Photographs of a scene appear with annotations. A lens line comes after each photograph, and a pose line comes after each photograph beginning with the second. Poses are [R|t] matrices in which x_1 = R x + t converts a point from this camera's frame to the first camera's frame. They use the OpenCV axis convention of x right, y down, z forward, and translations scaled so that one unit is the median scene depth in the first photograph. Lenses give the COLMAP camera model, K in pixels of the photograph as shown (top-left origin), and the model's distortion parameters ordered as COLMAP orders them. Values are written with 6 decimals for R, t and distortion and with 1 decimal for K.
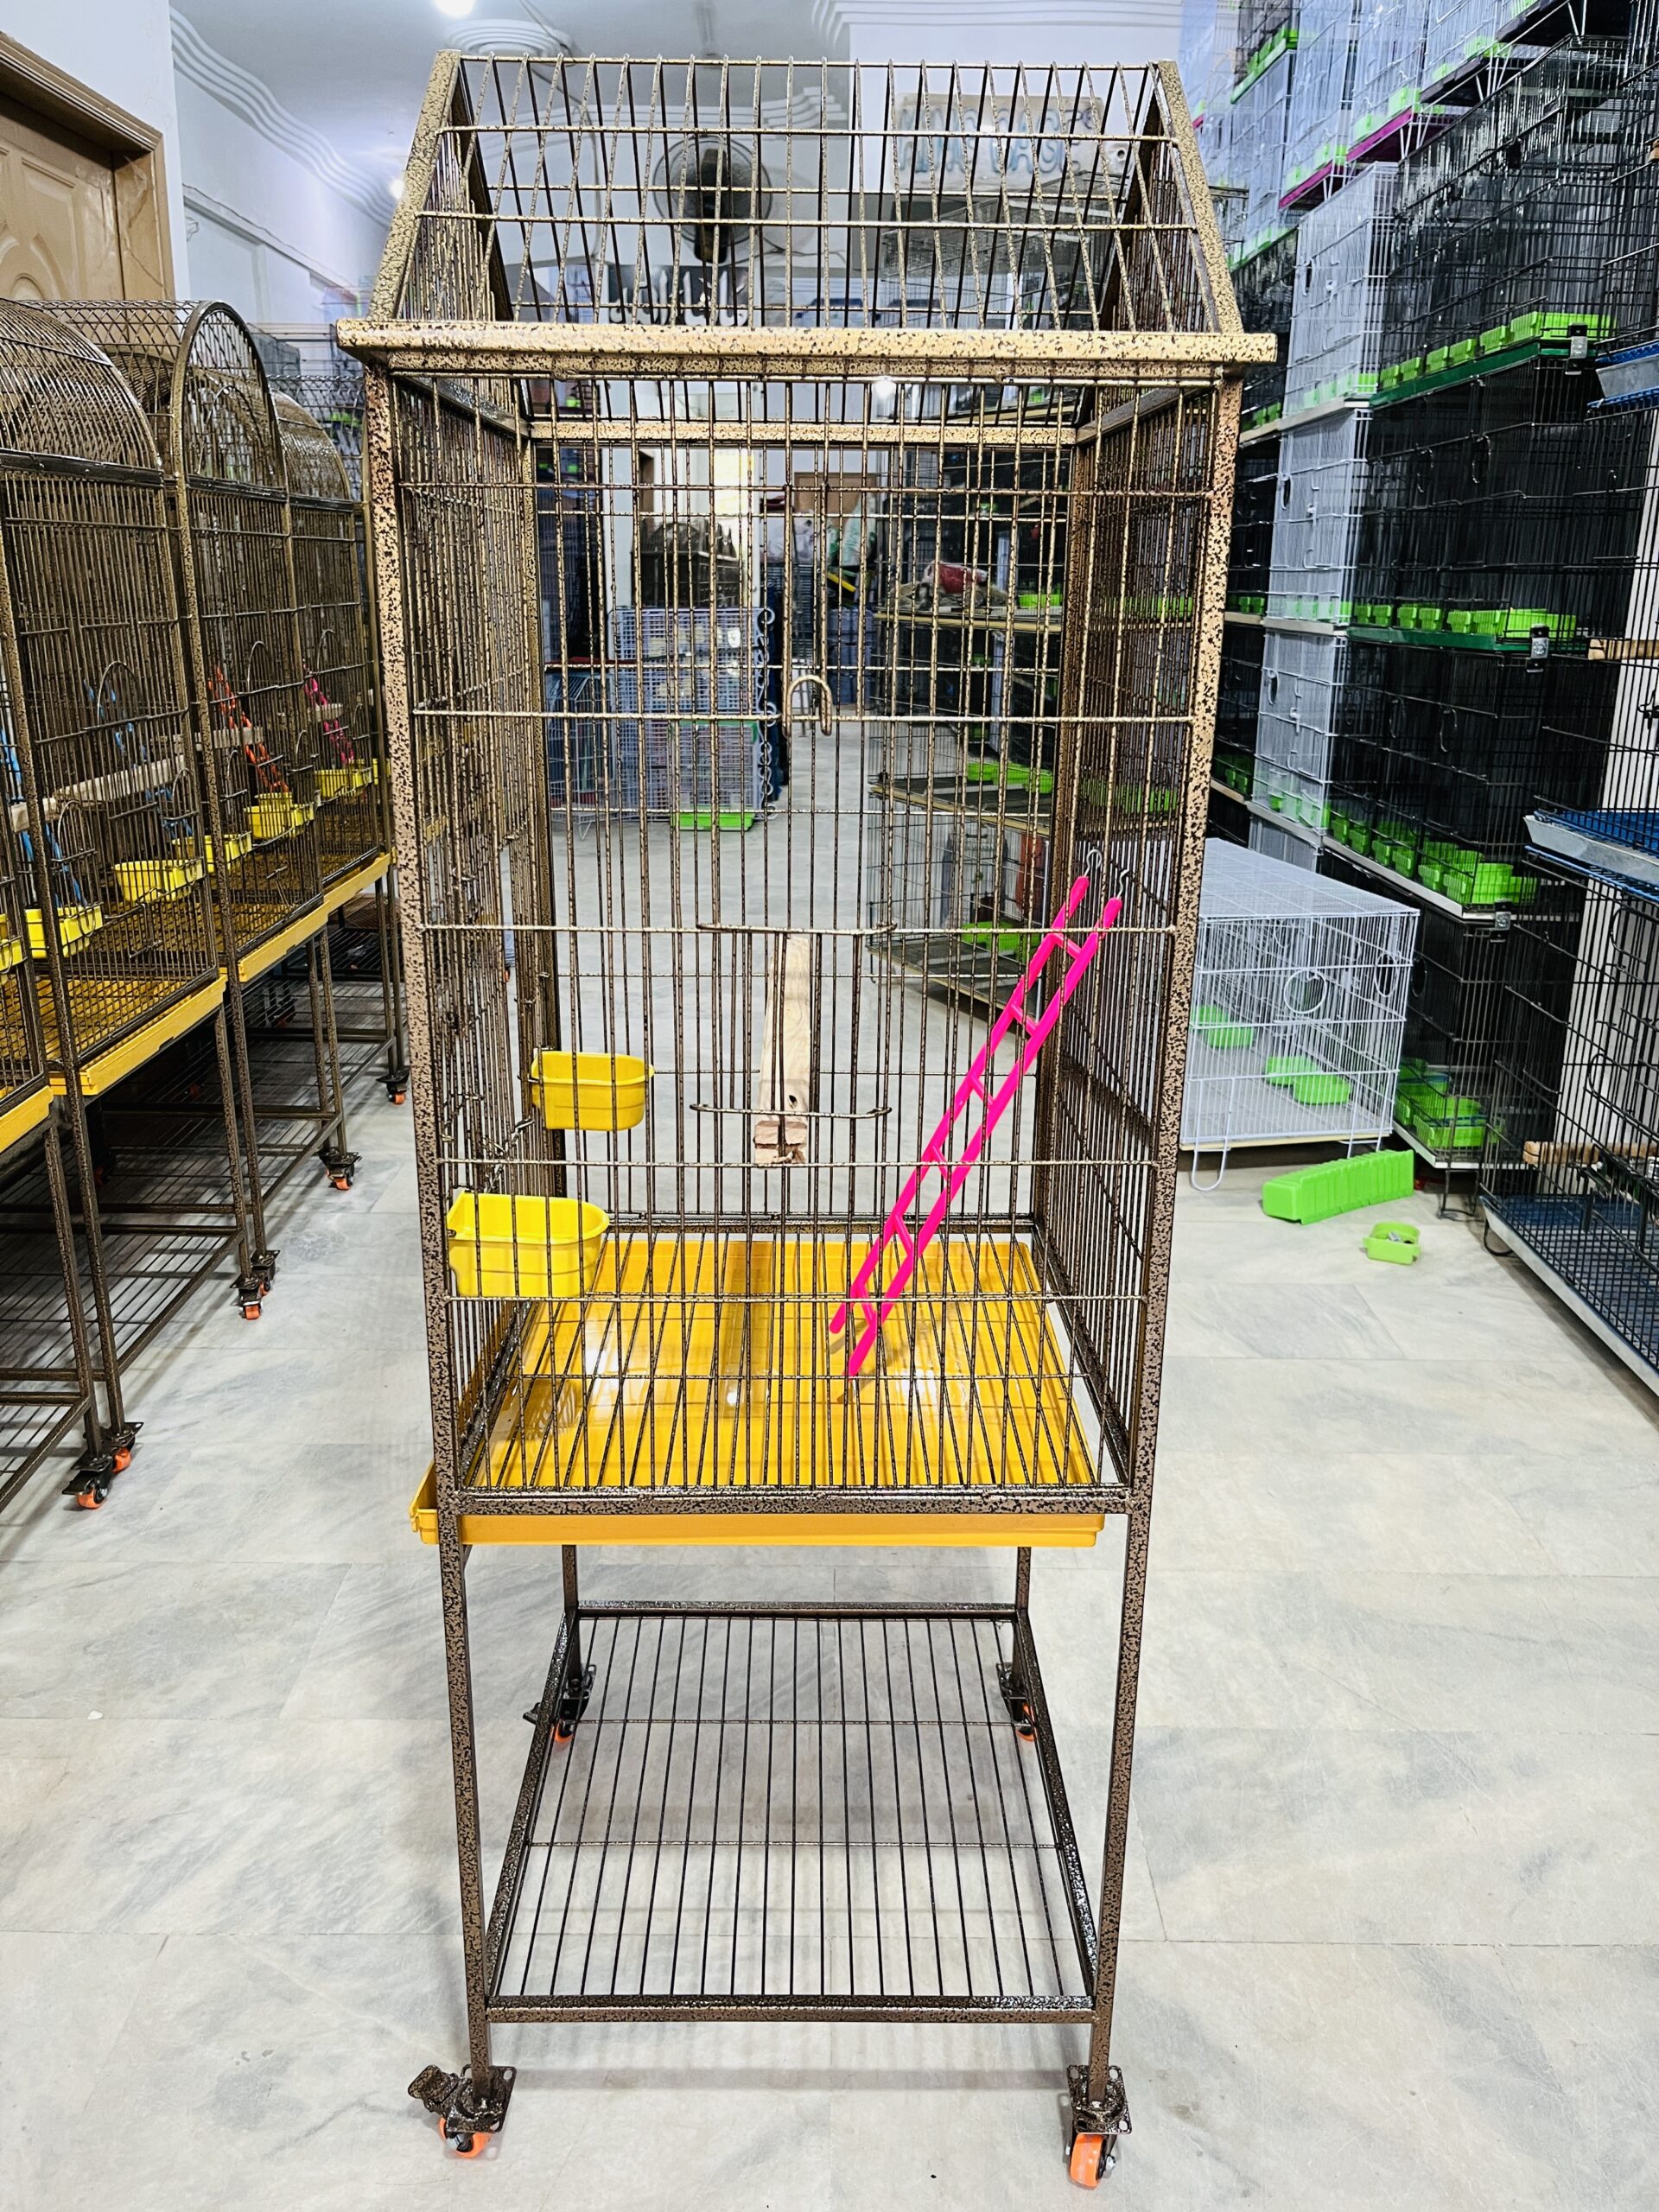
lens RADIAL K [[1661.9, 0, 827.4], [0, 1661.9, 1125.0], [0, 0, 1]] dist [0.064181, -0.094650]
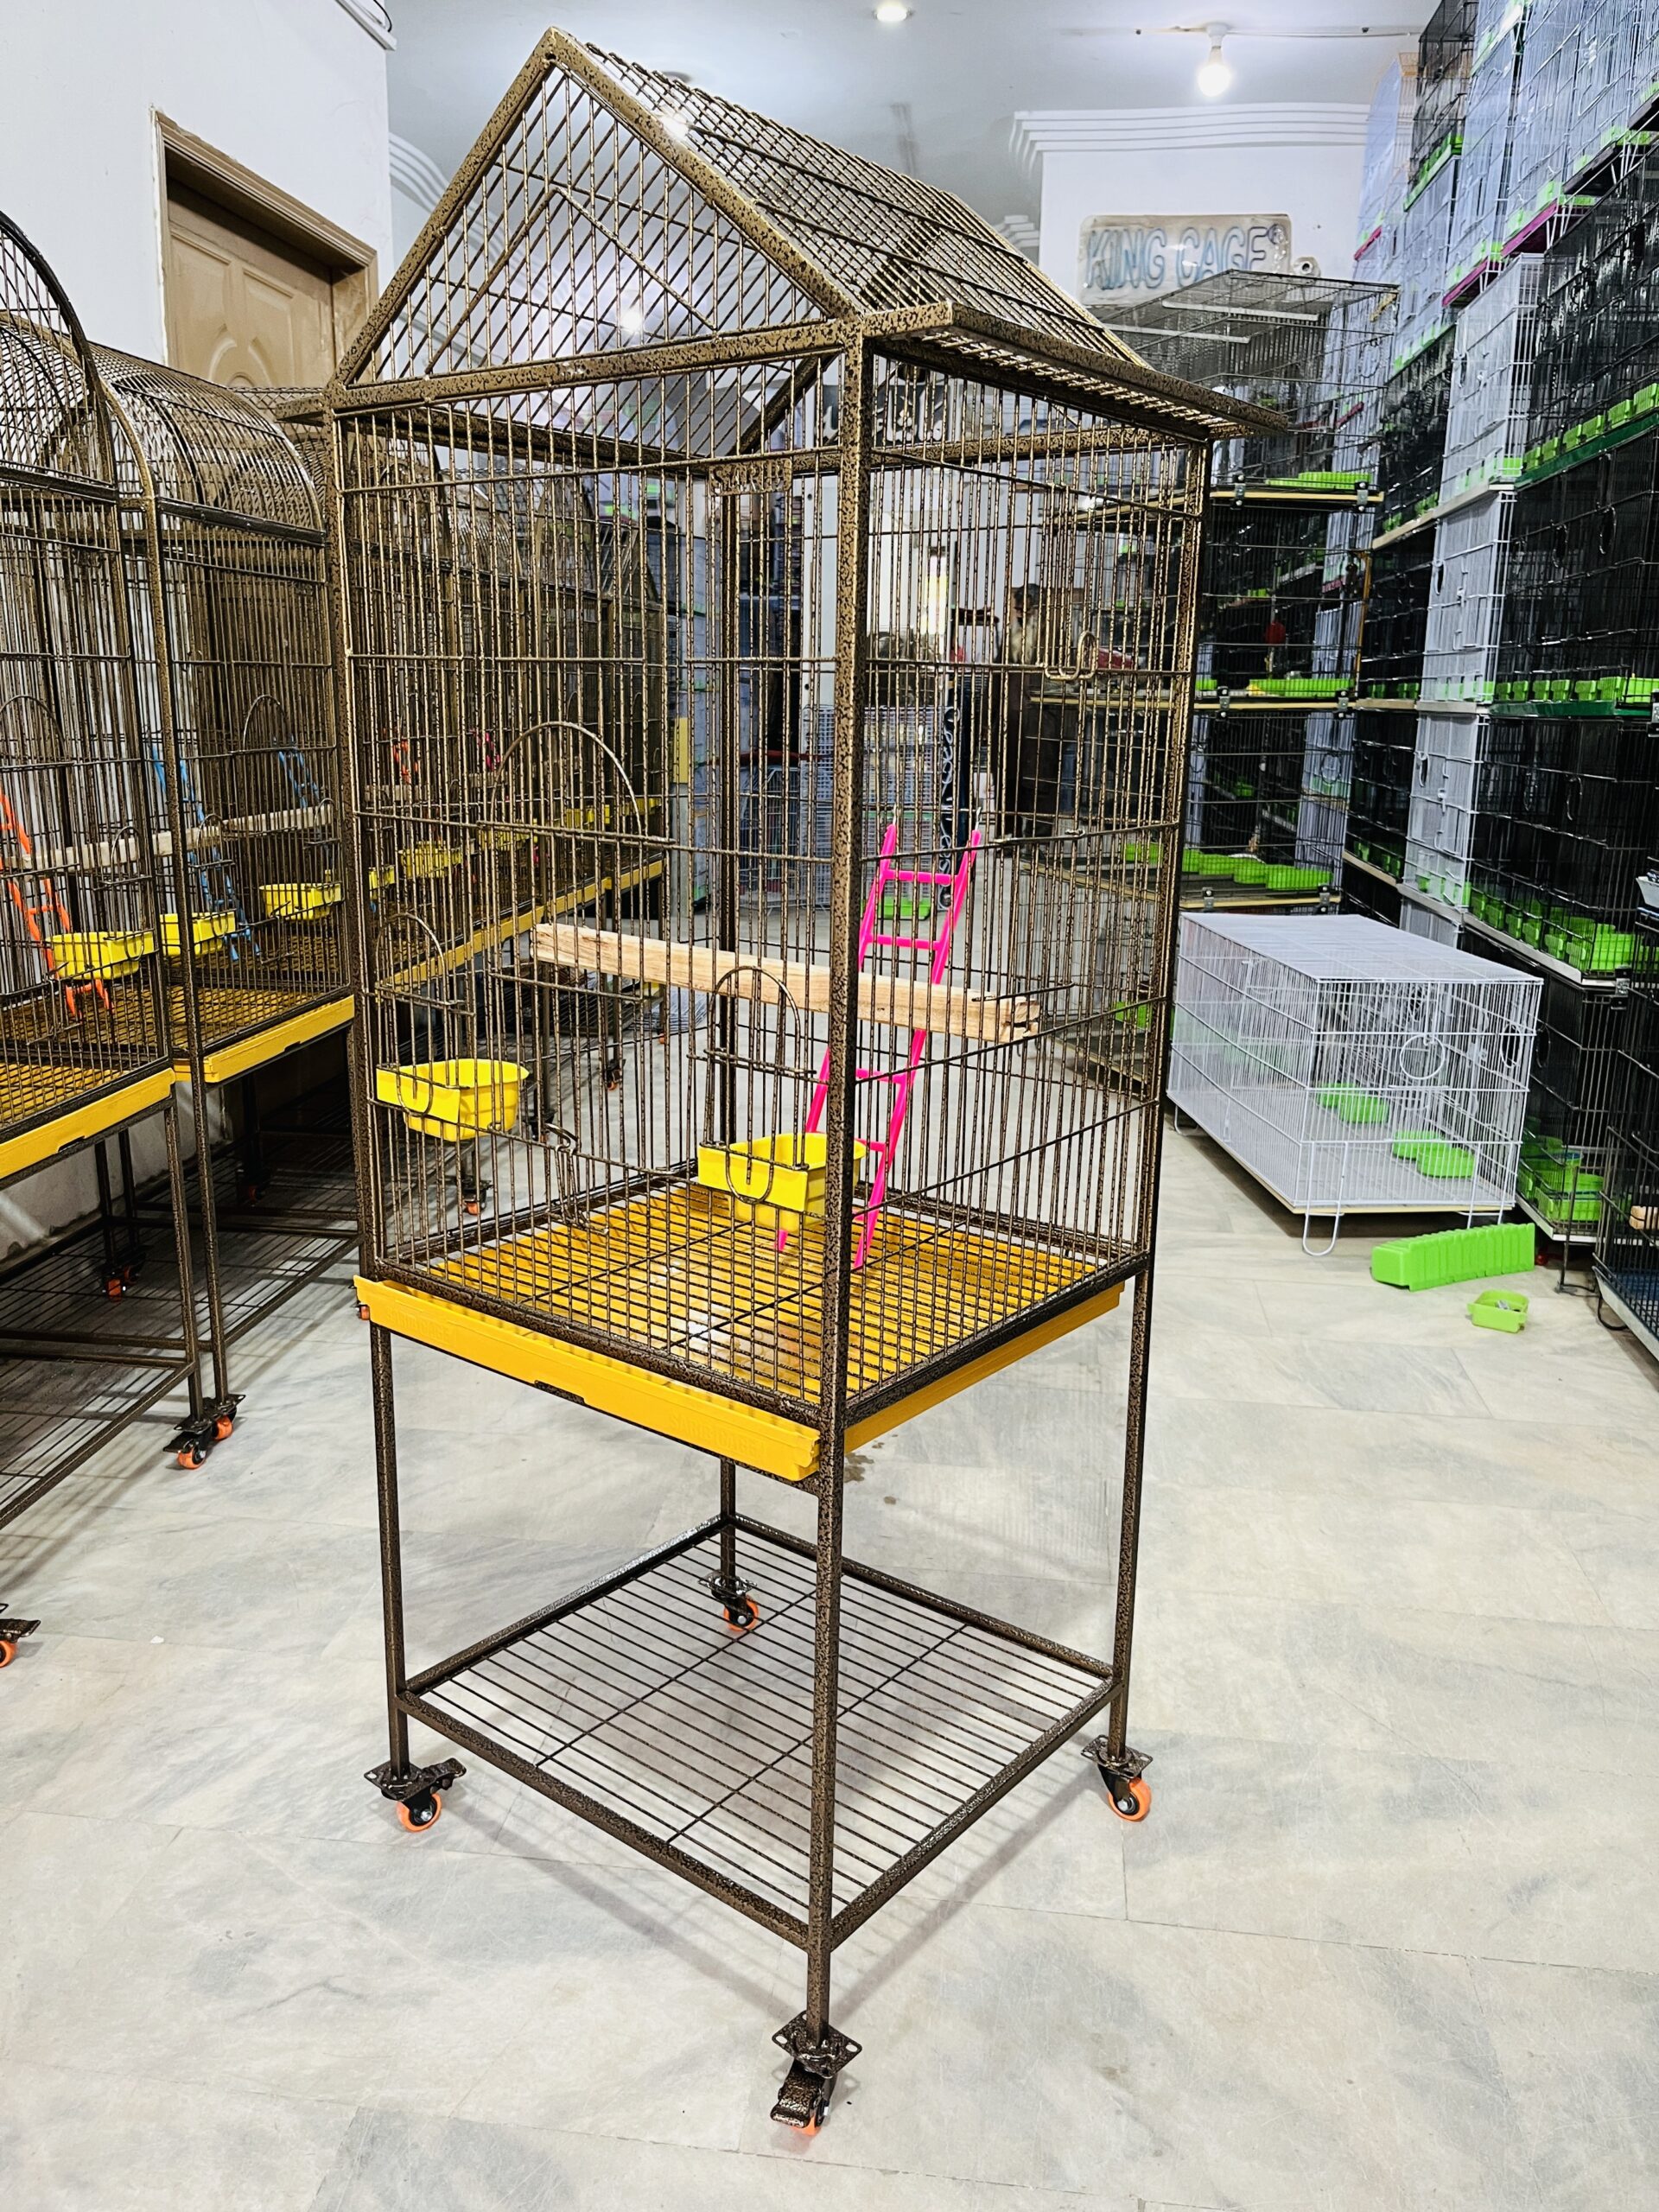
lens RADIAL K [[1661.9, 0, 839.3], [0, 1661.9, 1125.3], [0, 0, 1]] dist [0.064181, -0.094650]
pose [[0.992439, 0.038127, -0.116668, 0.070326], [-0.045731, 0.996952, -0.063209, 0.045448], [0.113902, 0.068066, 0.991158, -0.023823]]
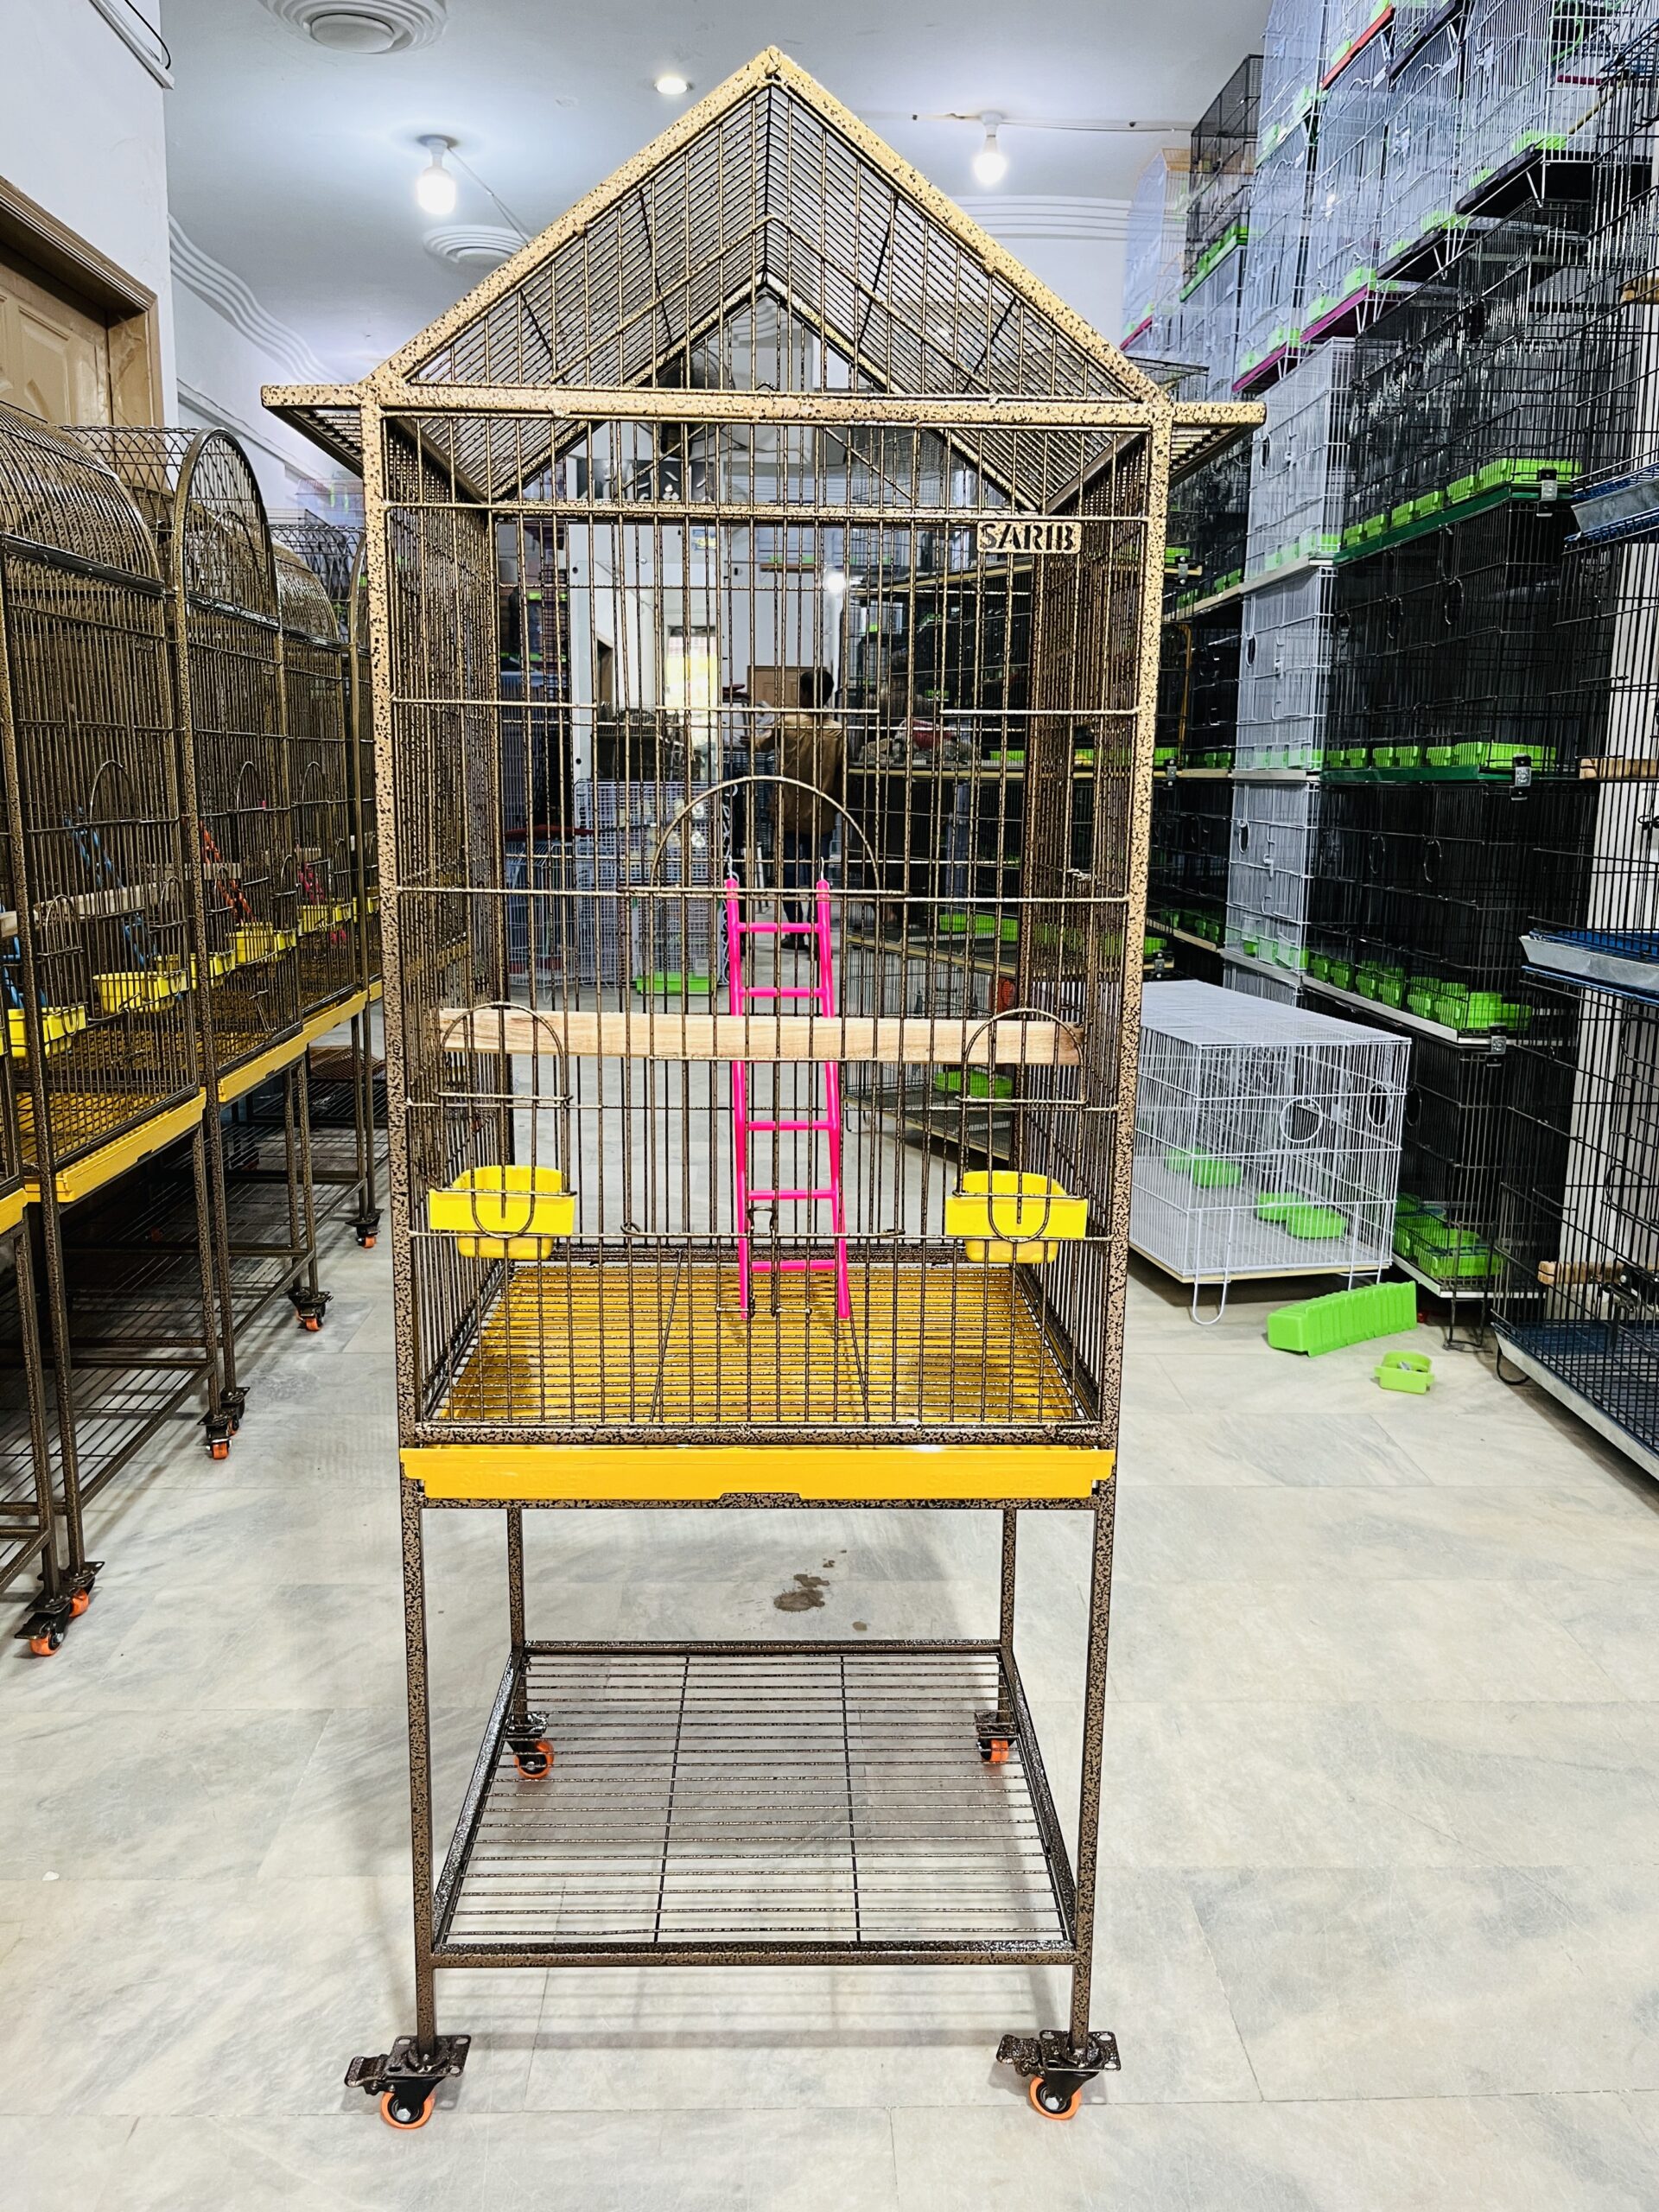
lens RADIAL K [[1661.9, 0, 832.8], [0, 1661.9, 1121.9], [0, 0, 1]] dist [0.064181, -0.094650]
pose [[0.999357, -0.003997, 0.035630, -0.031143], [0.007959, 0.993705, -0.111743, 0.034735], [-0.034959, 0.111955, 0.993098, 0.031398]]
